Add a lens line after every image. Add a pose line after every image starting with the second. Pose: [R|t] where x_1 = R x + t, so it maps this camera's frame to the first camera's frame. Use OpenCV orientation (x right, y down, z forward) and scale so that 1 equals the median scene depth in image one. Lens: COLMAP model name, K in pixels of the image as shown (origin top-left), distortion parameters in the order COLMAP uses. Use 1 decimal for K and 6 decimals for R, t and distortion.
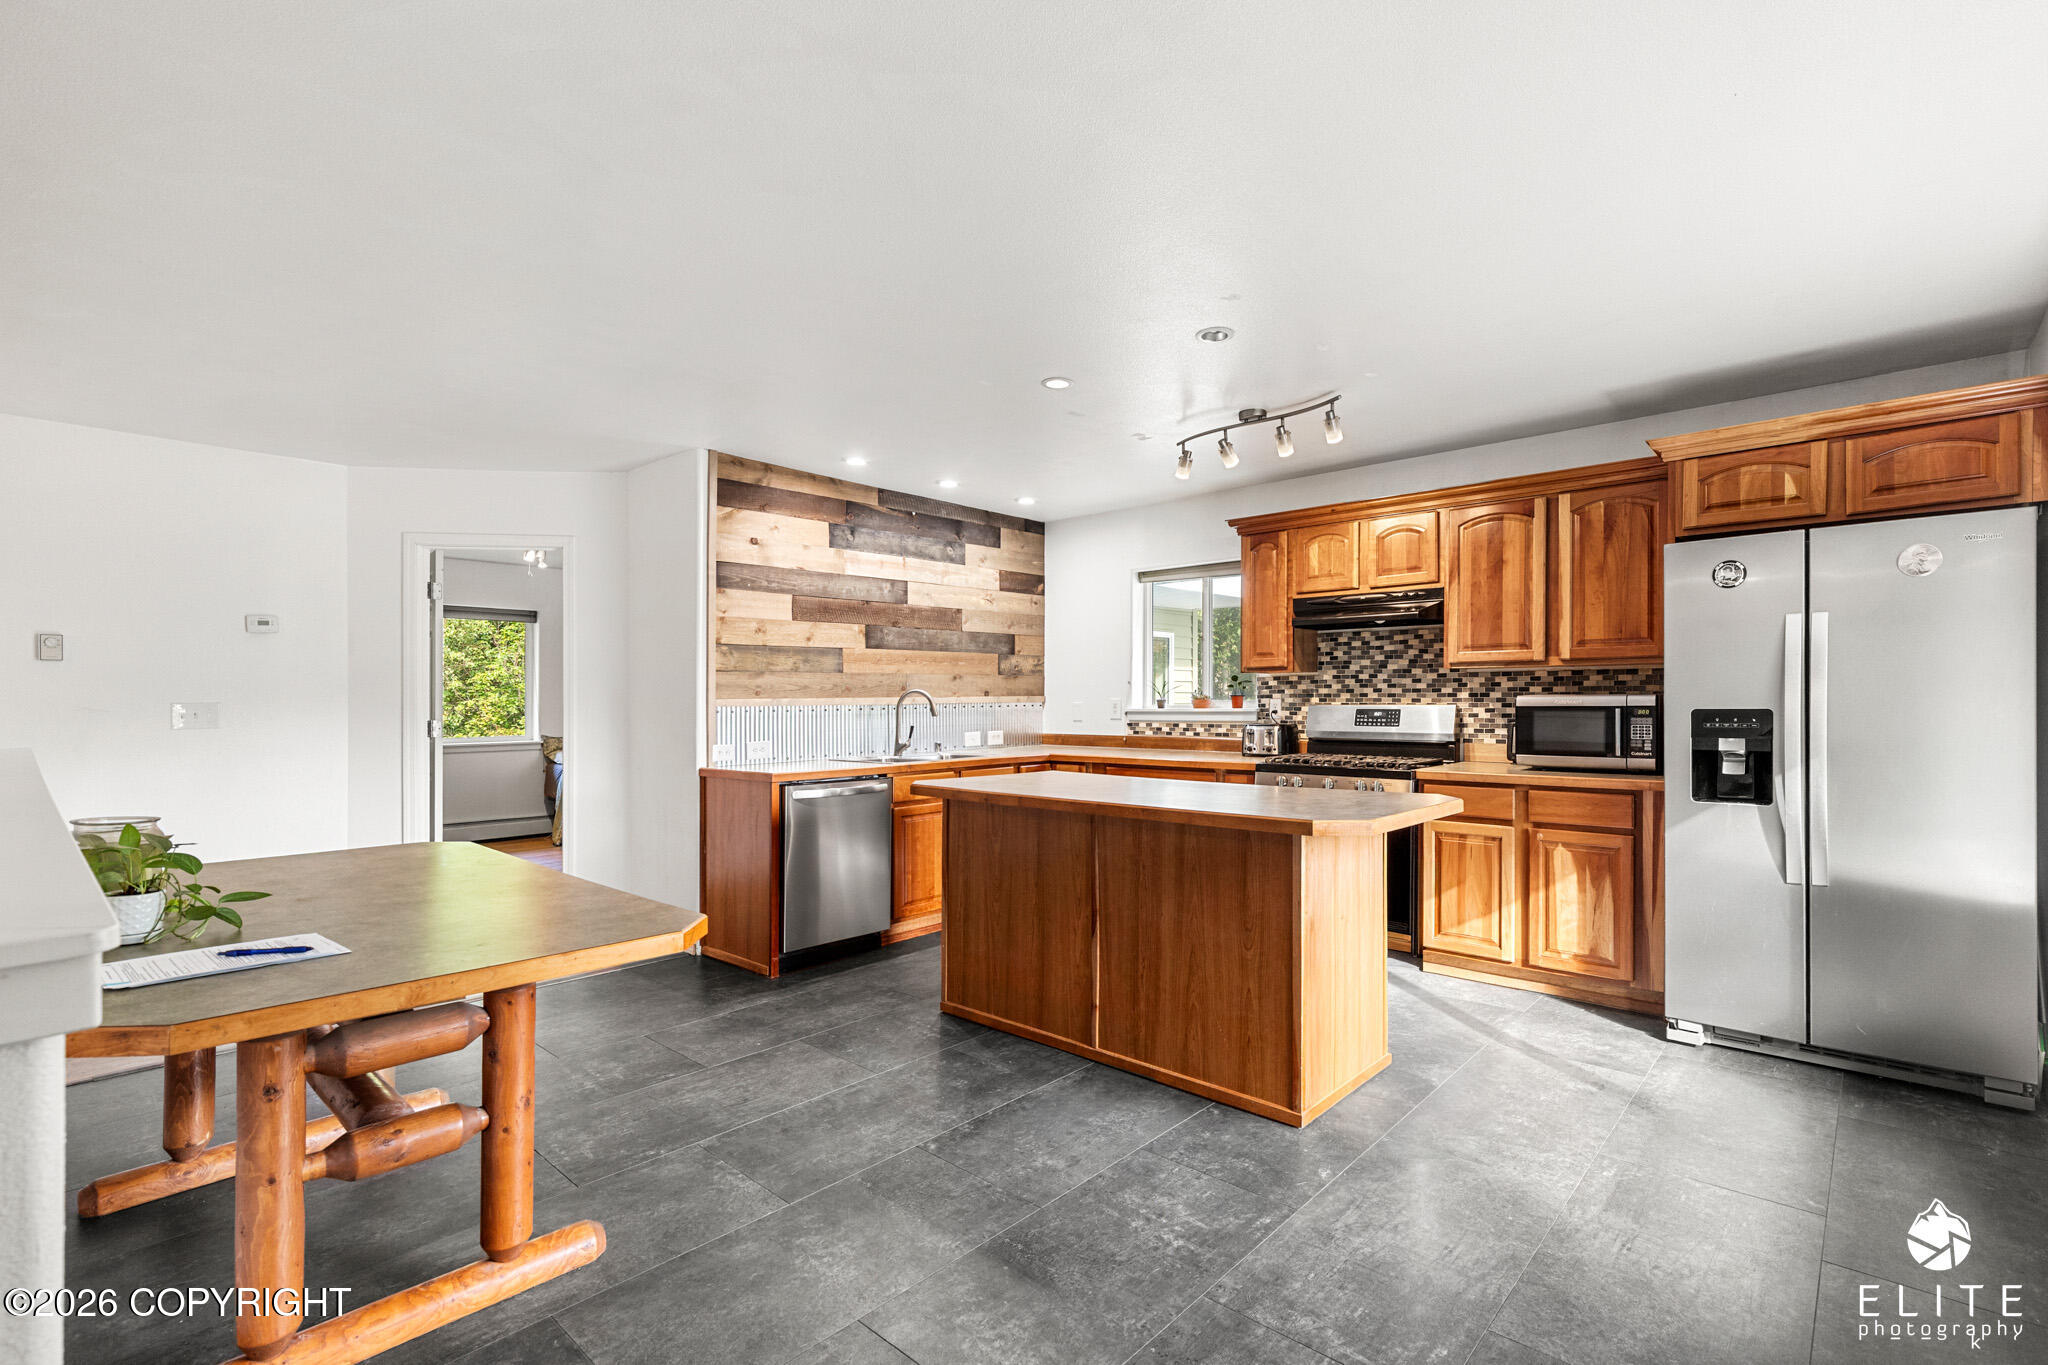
lens RADIAL K [[938.4, 0, 1033.4], [0, 938.4, 708.9], [0, 0, 1]] dist [0.013833, -0.001045]
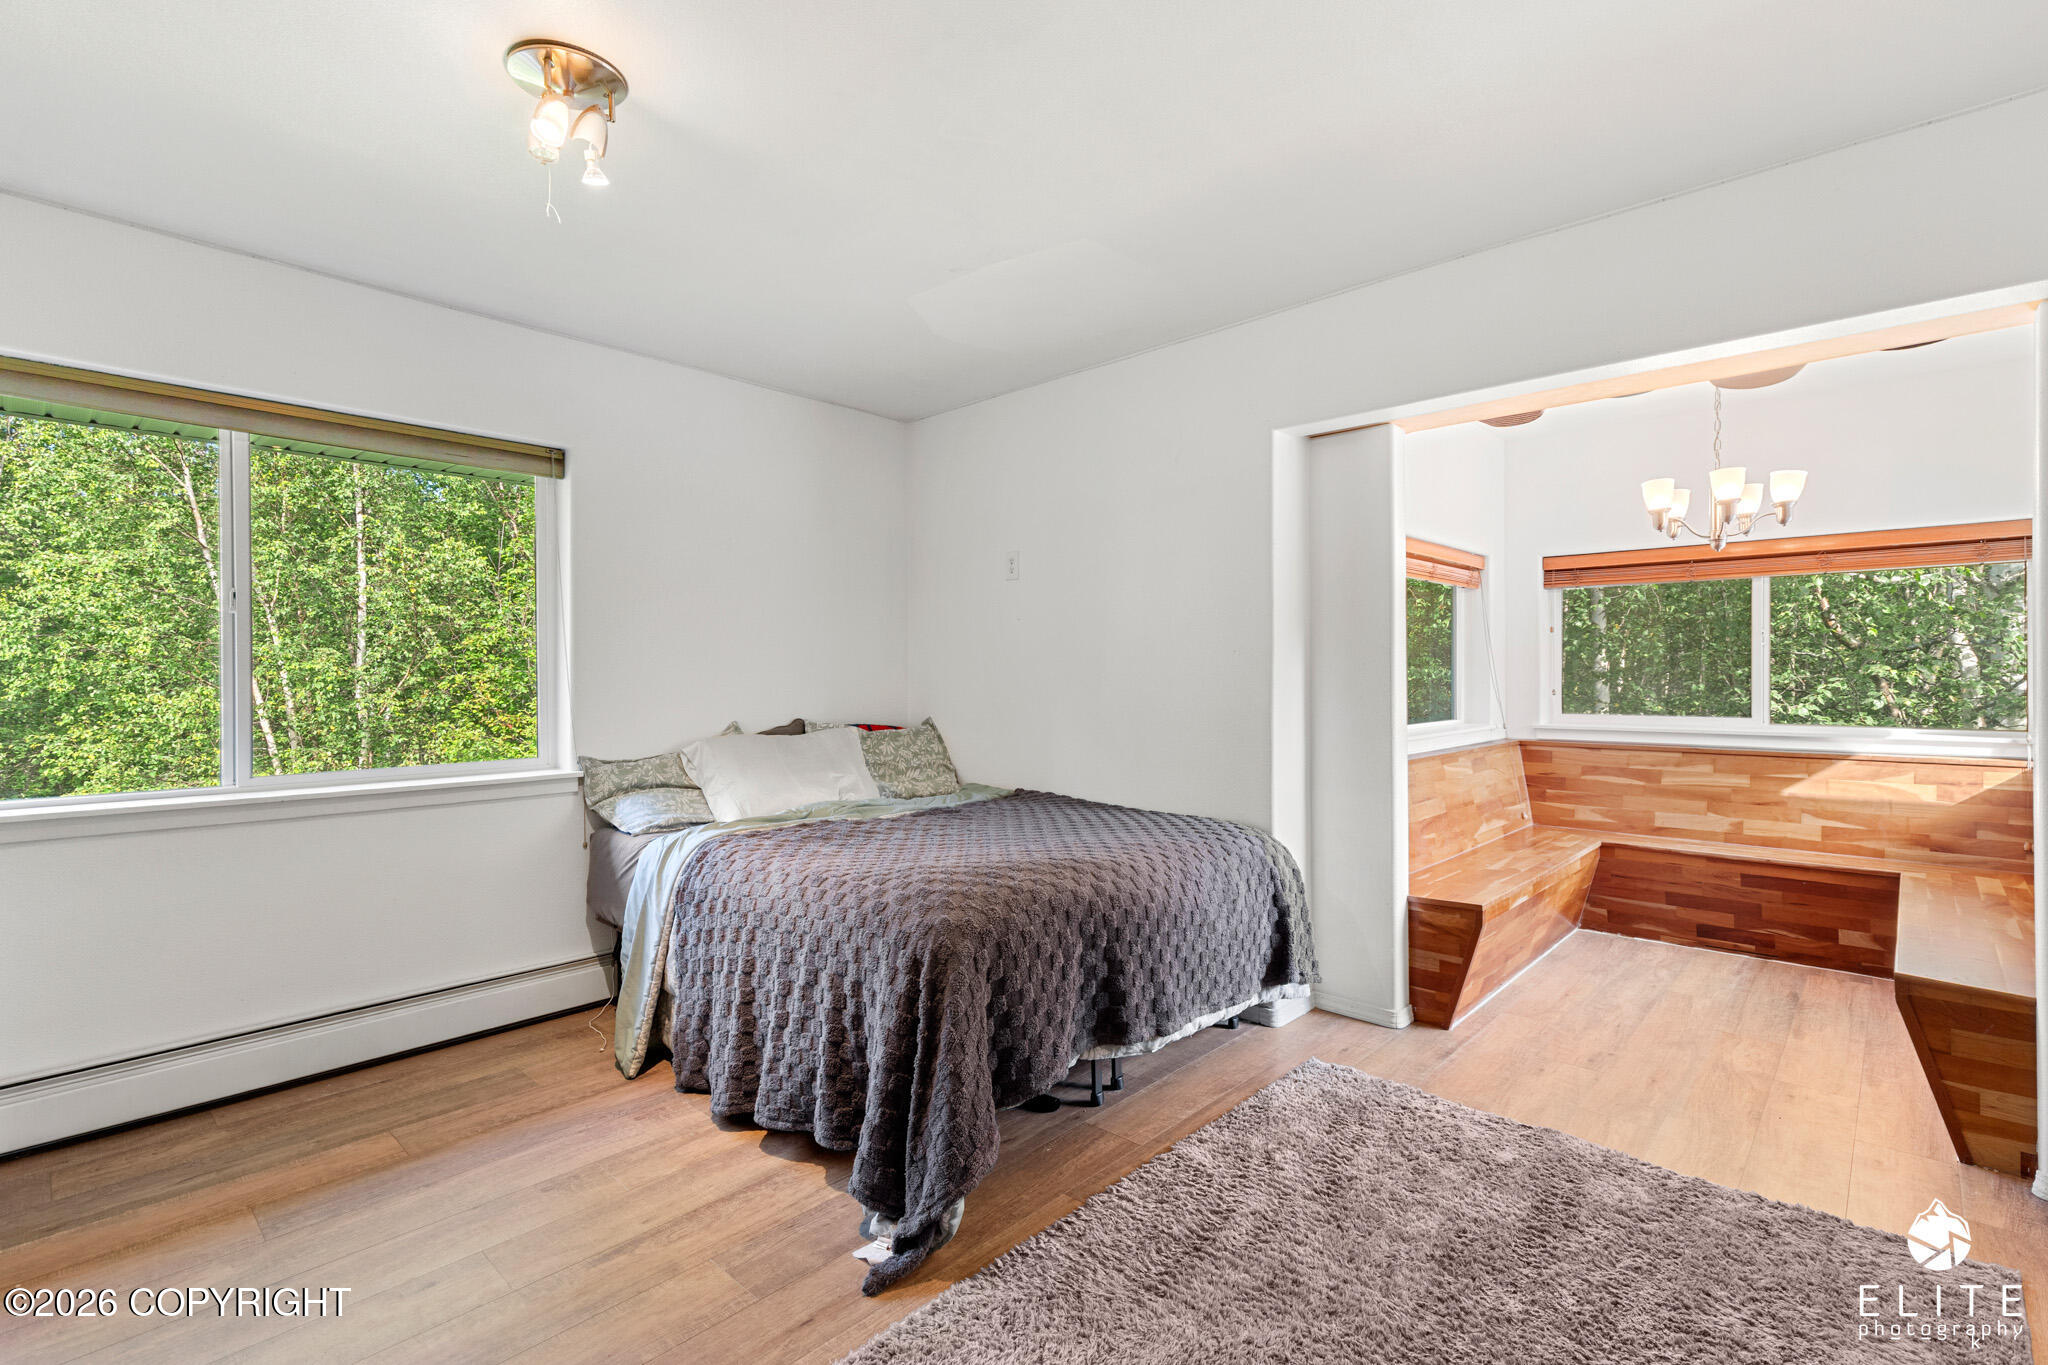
lens RADIAL K [[938.4, 0, 1062.1], [0, 938.4, 687.1], [0, 0, 1]] dist [0.013833, -0.001045]
pose [[0.999929, 0.000701, 0.011924, -0.562442], [-0.000723, 0.999998, 0.001829, -0.004598], [-0.011923, -0.001838, 0.999927, 1.044090]]
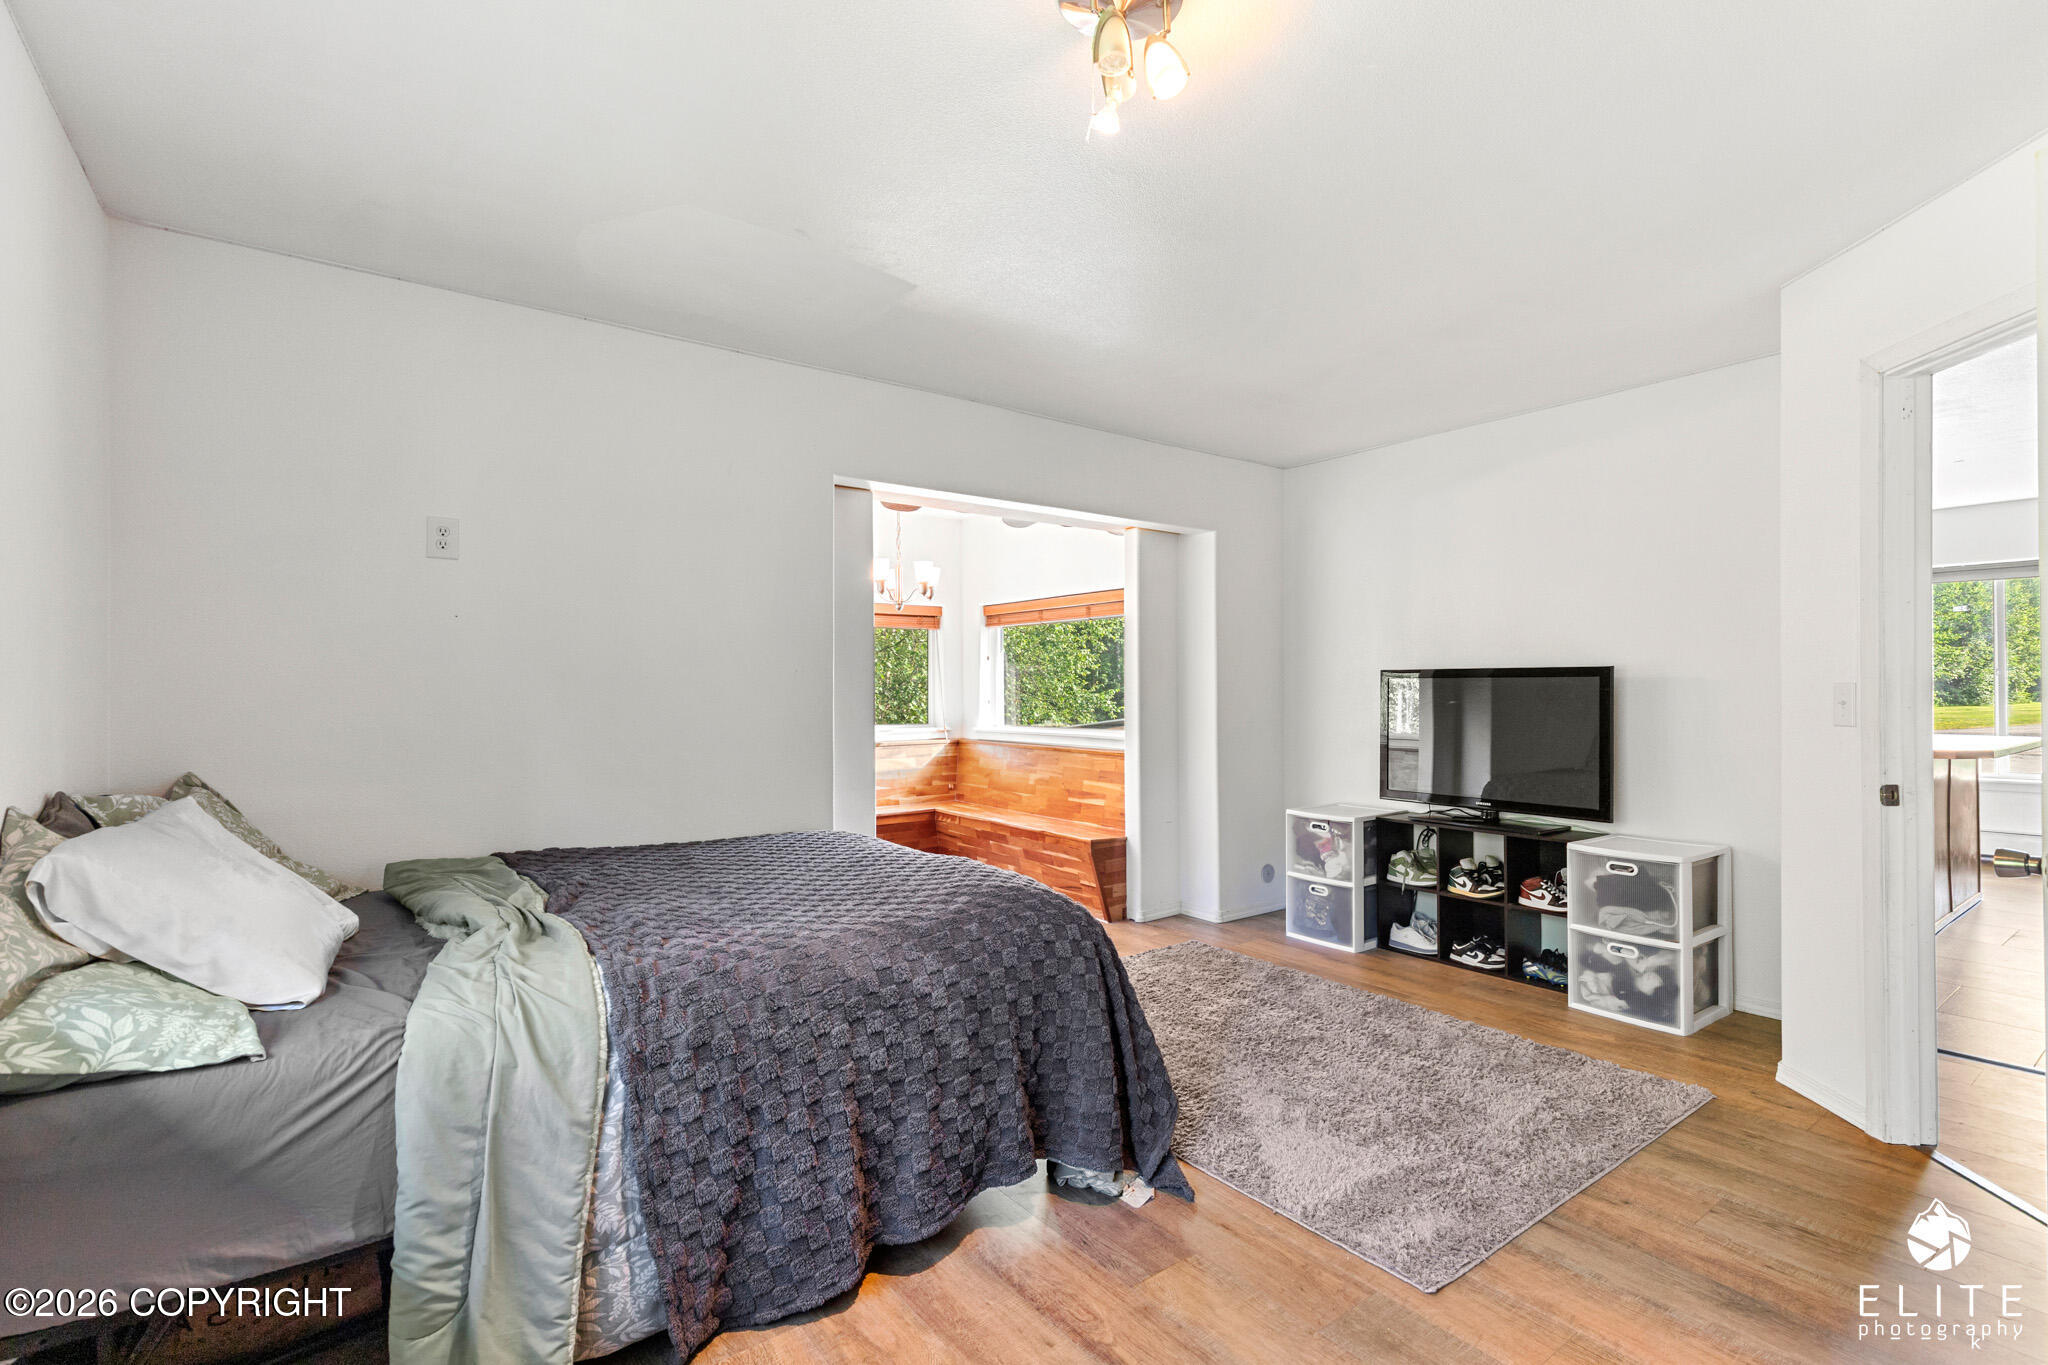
lens RADIAL K [[938.4, 0, 1061.6], [0, 938.4, 684.0], [0, 0, 1]] dist [0.013833, -0.001045]
pose [[0.157956, 0.007504, 0.987418, -1.093417], [0.015347, 0.999832, -0.010054, -0.009302], [-0.987327, 0.016742, 0.157814, 1.402161]]
